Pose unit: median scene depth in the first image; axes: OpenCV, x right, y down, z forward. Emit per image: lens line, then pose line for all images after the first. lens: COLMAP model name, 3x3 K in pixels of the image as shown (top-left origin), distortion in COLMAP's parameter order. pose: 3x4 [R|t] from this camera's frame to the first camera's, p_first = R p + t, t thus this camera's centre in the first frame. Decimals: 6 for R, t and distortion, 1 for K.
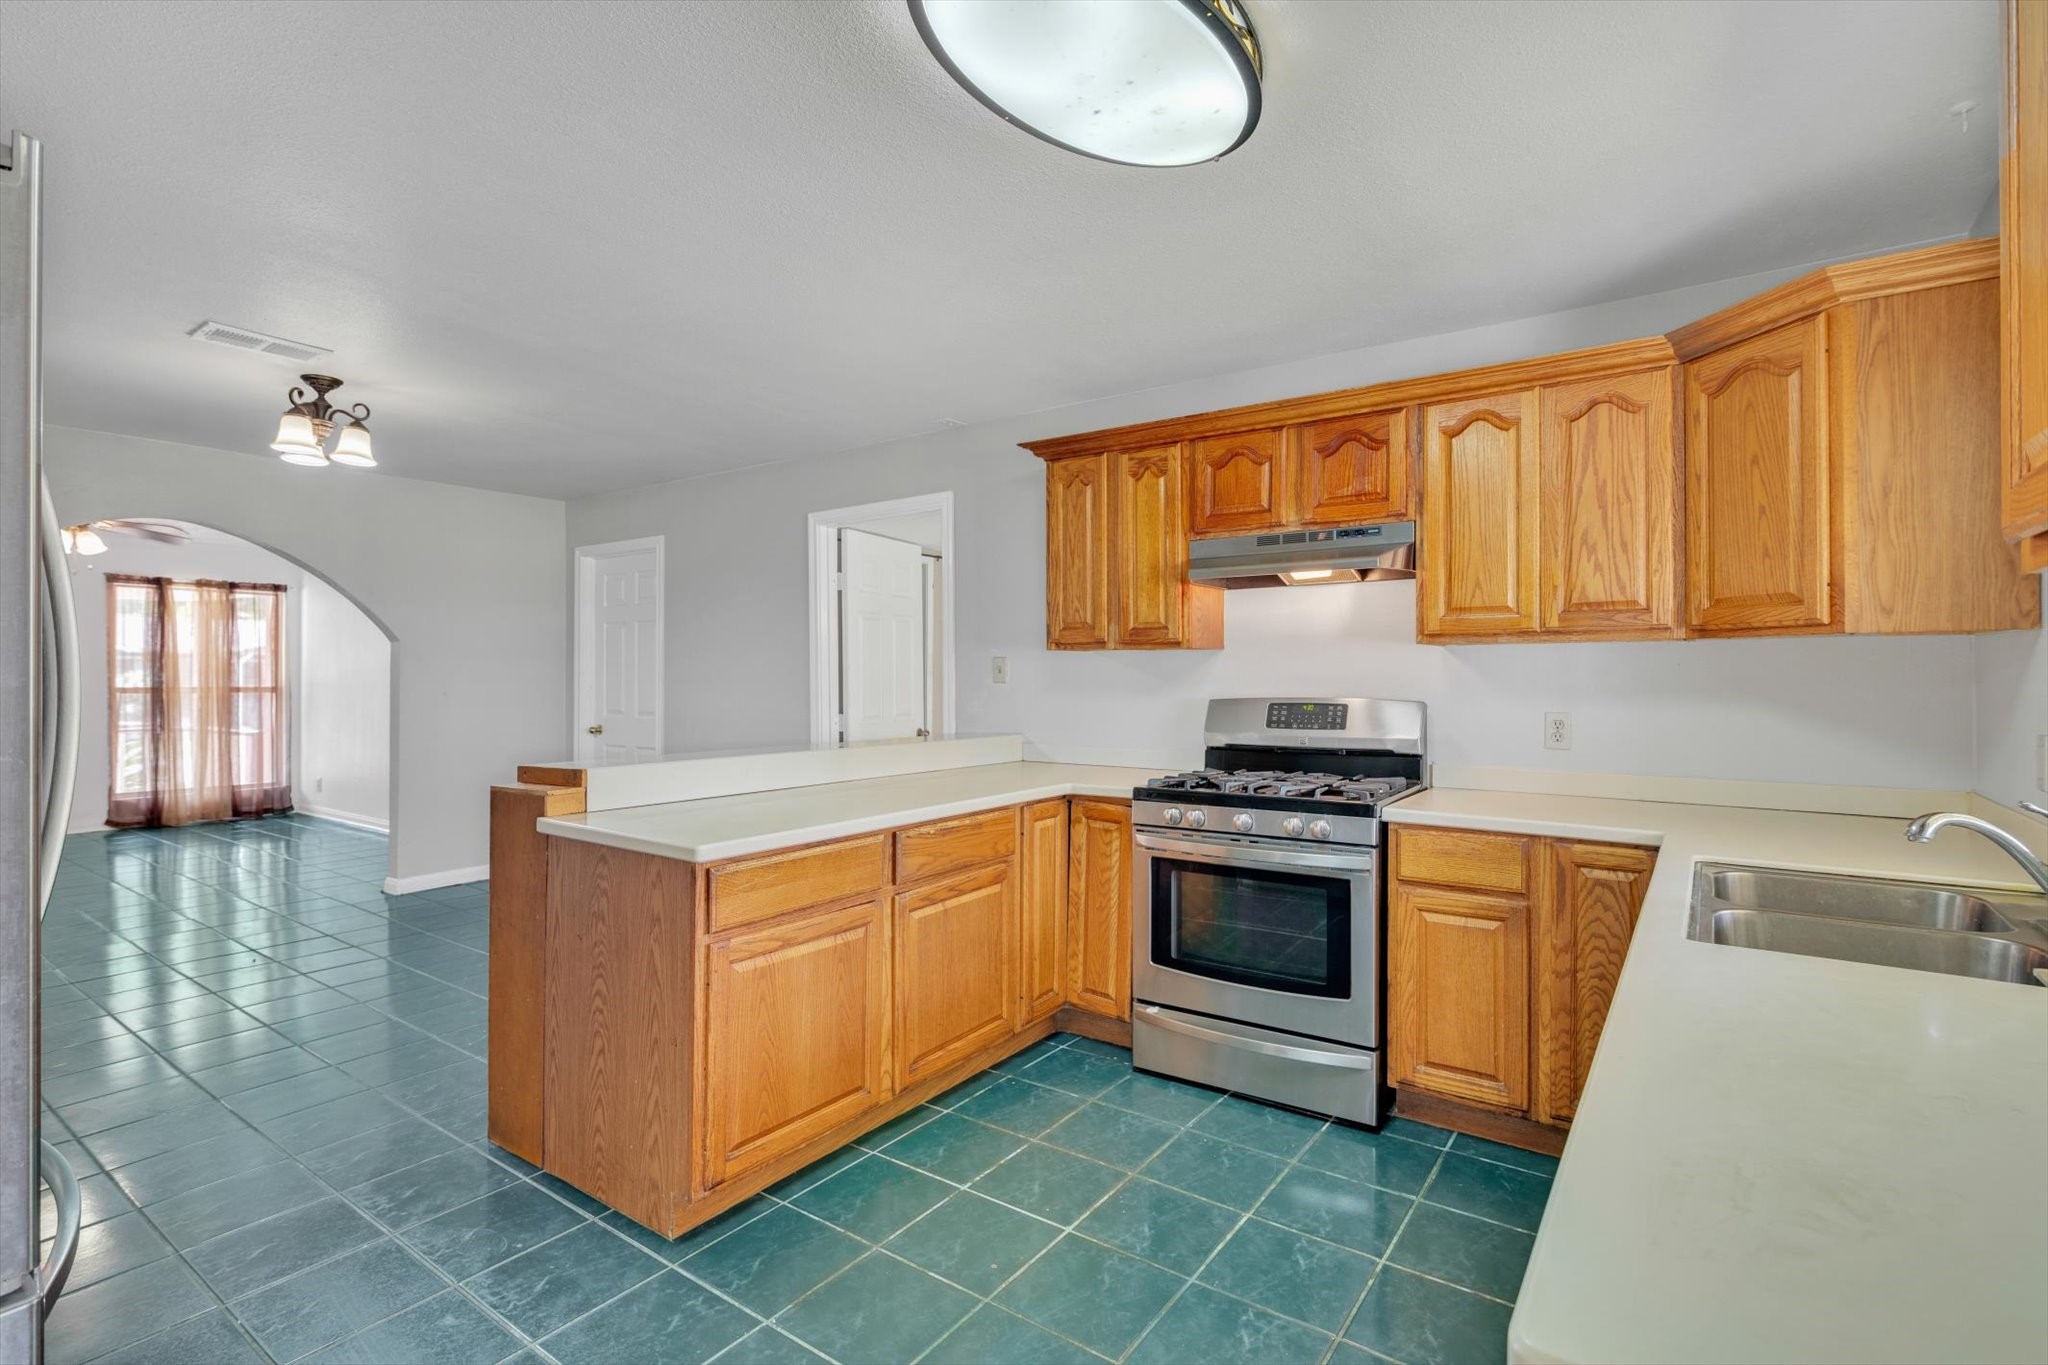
lens RADIAL K [[972.7, 0, 1026.5], [0, 972.7, 673.2], [0, 0, 1]] dist [0.001975, 0.000131]
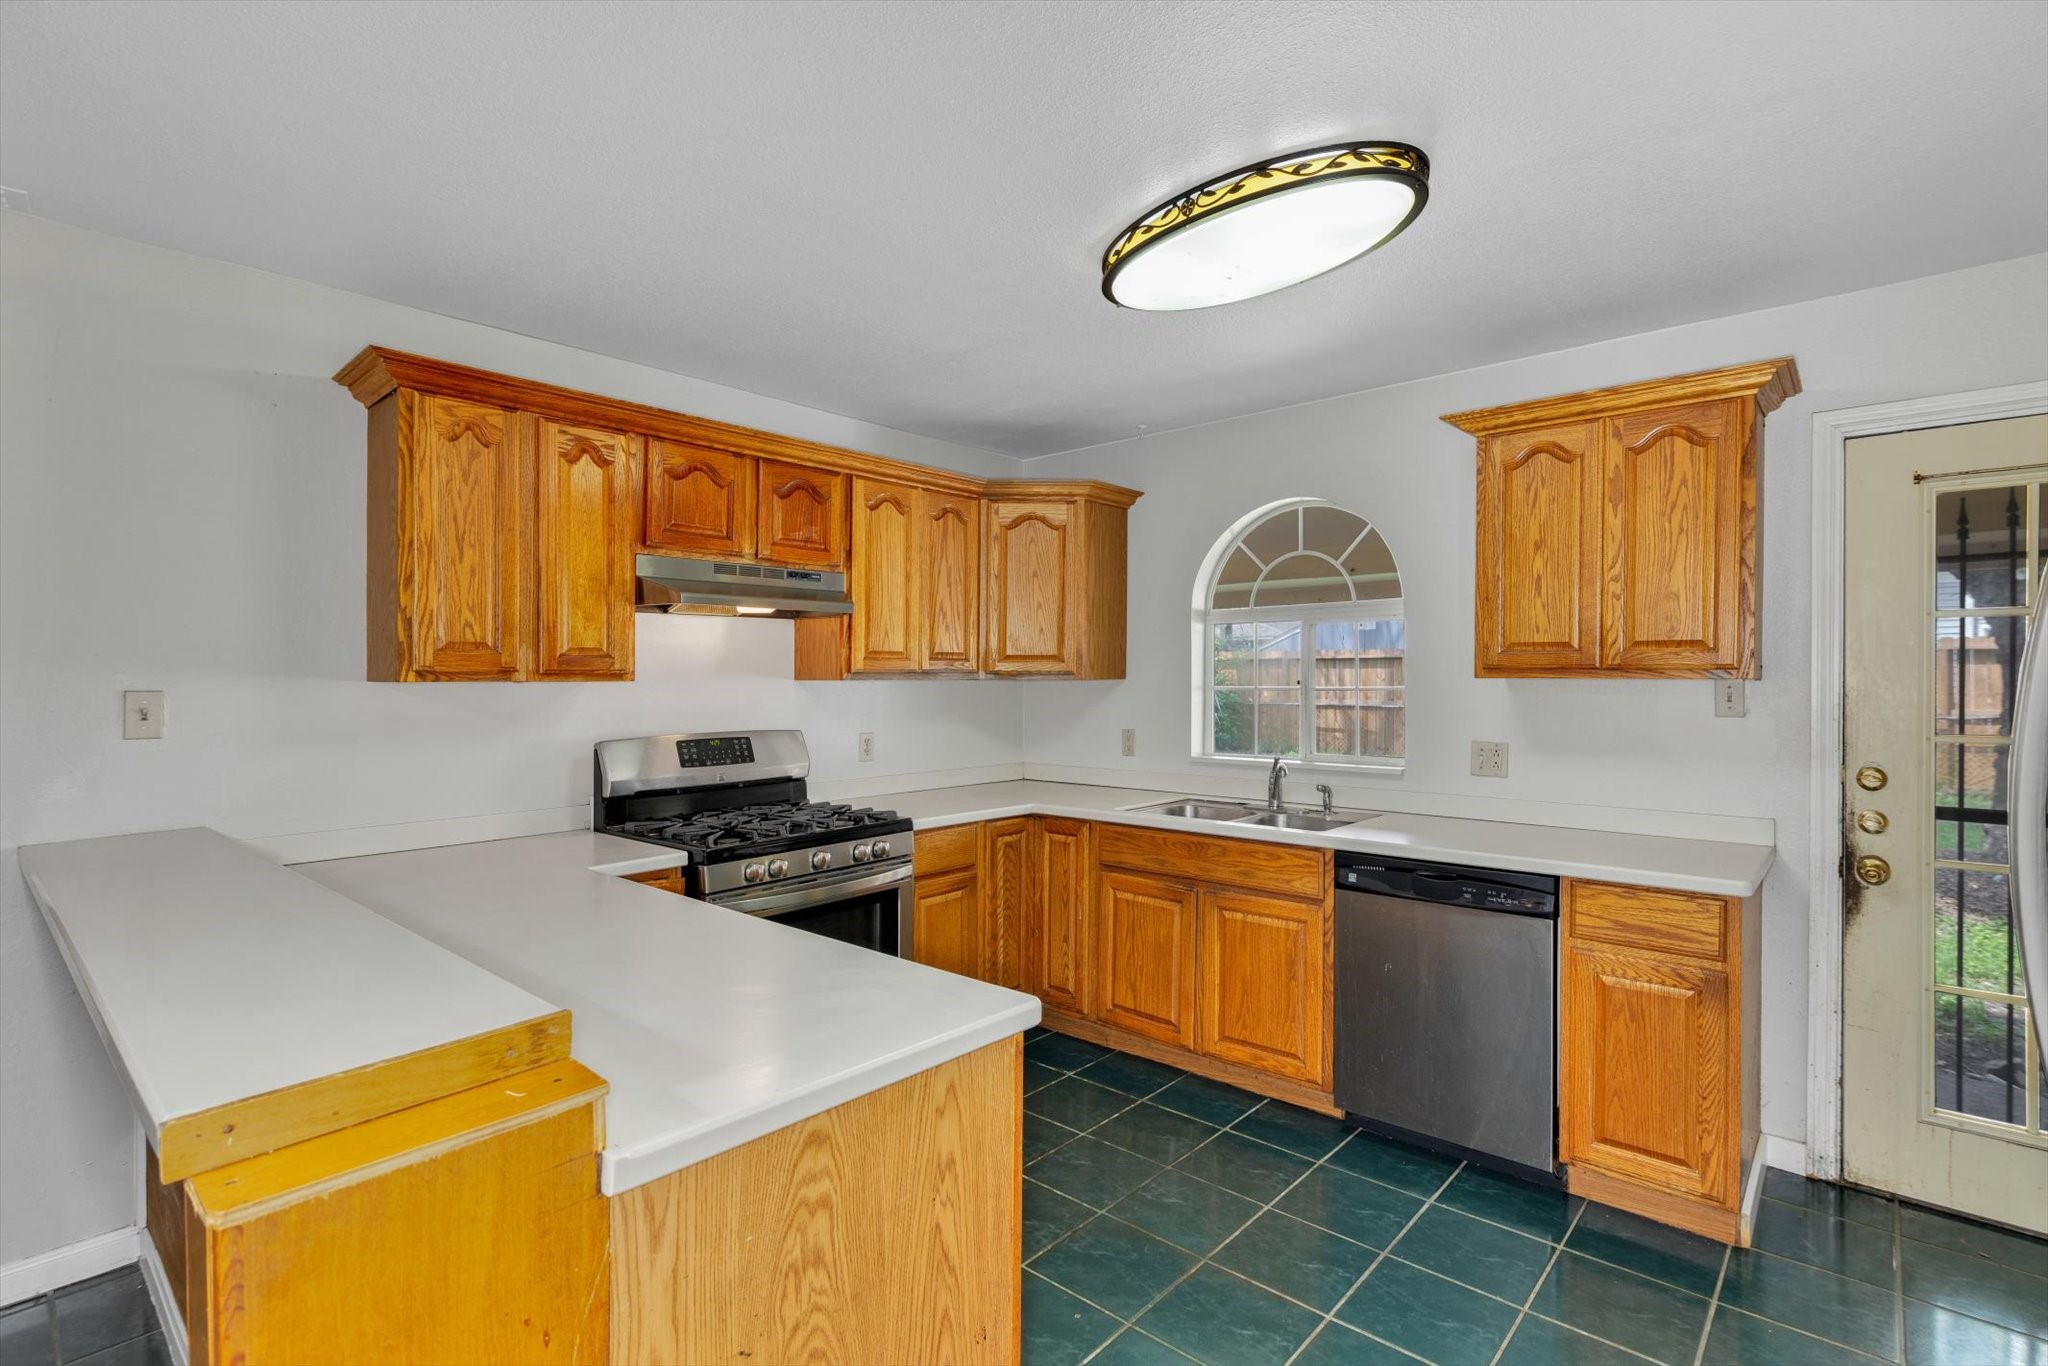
lens RADIAL K [[957.3, 0, 1024.0], [0, 957.3, 683.0], [0, 0, 1]] dist [-0.003692, -0.000652]
pose [[0.116355, -0.005132, 0.993194, -0.606693], [0.002401, 0.999985, 0.004886, -0.027375], [-0.993205, 0.001816, 0.116366, 0.566131]]
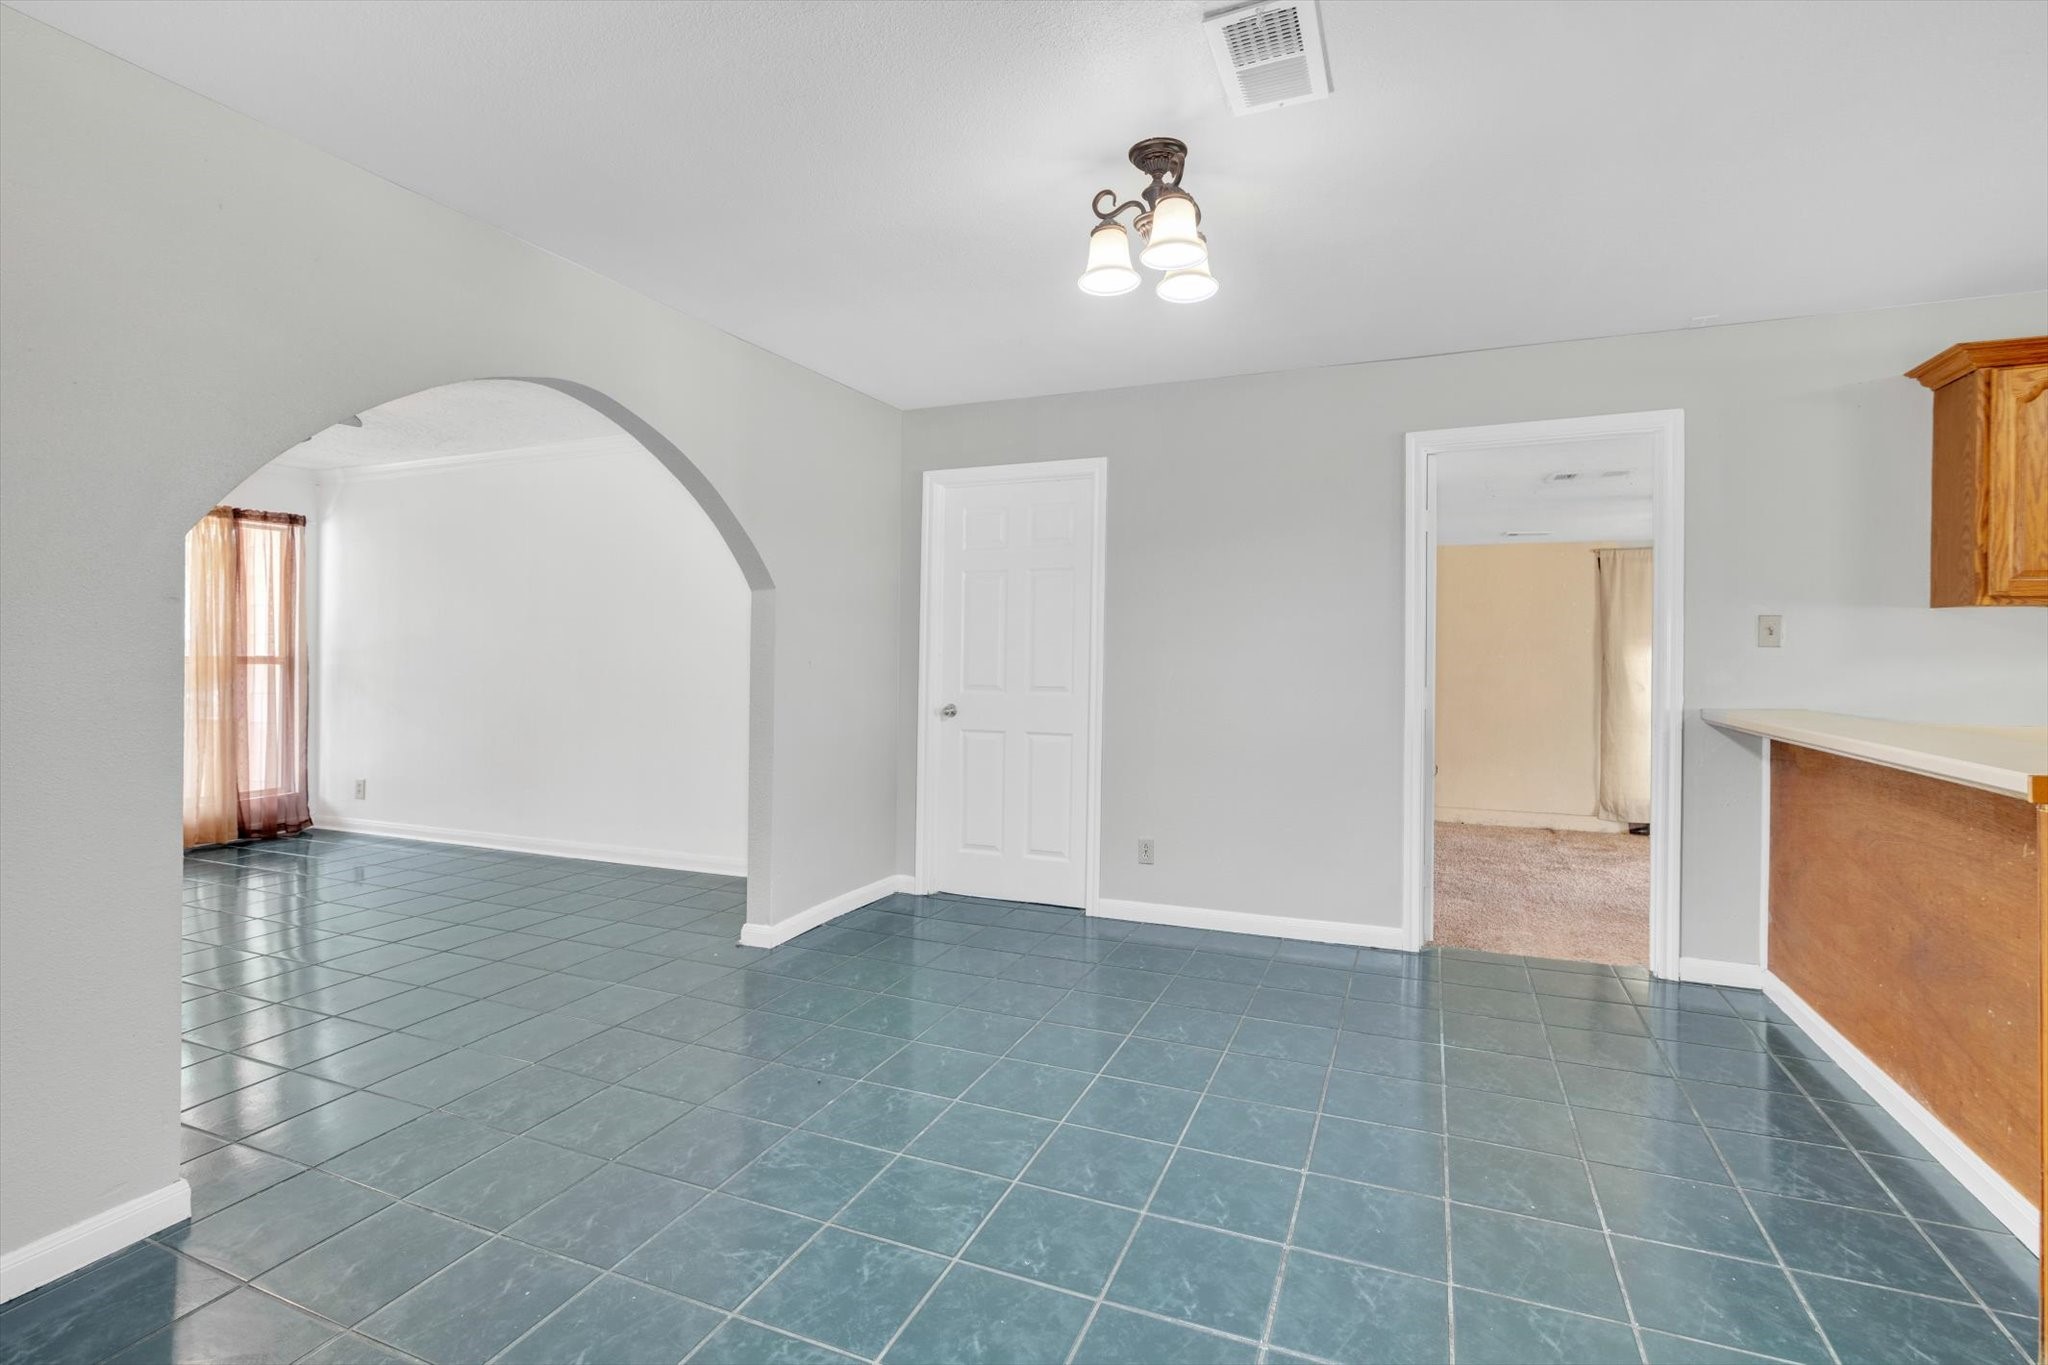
lens RADIAL K [[967.4, 0, 1029.8], [0, 967.4, 643.1], [0, 0, 1]] dist [0.002230, 0.000476]
pose [[0.974462, 0.003886, 0.224521, -0.996984], [-0.003098, 0.999988, -0.003861, 0.014135], [-0.224533, 0.003067, 0.974462, 0.436023]]
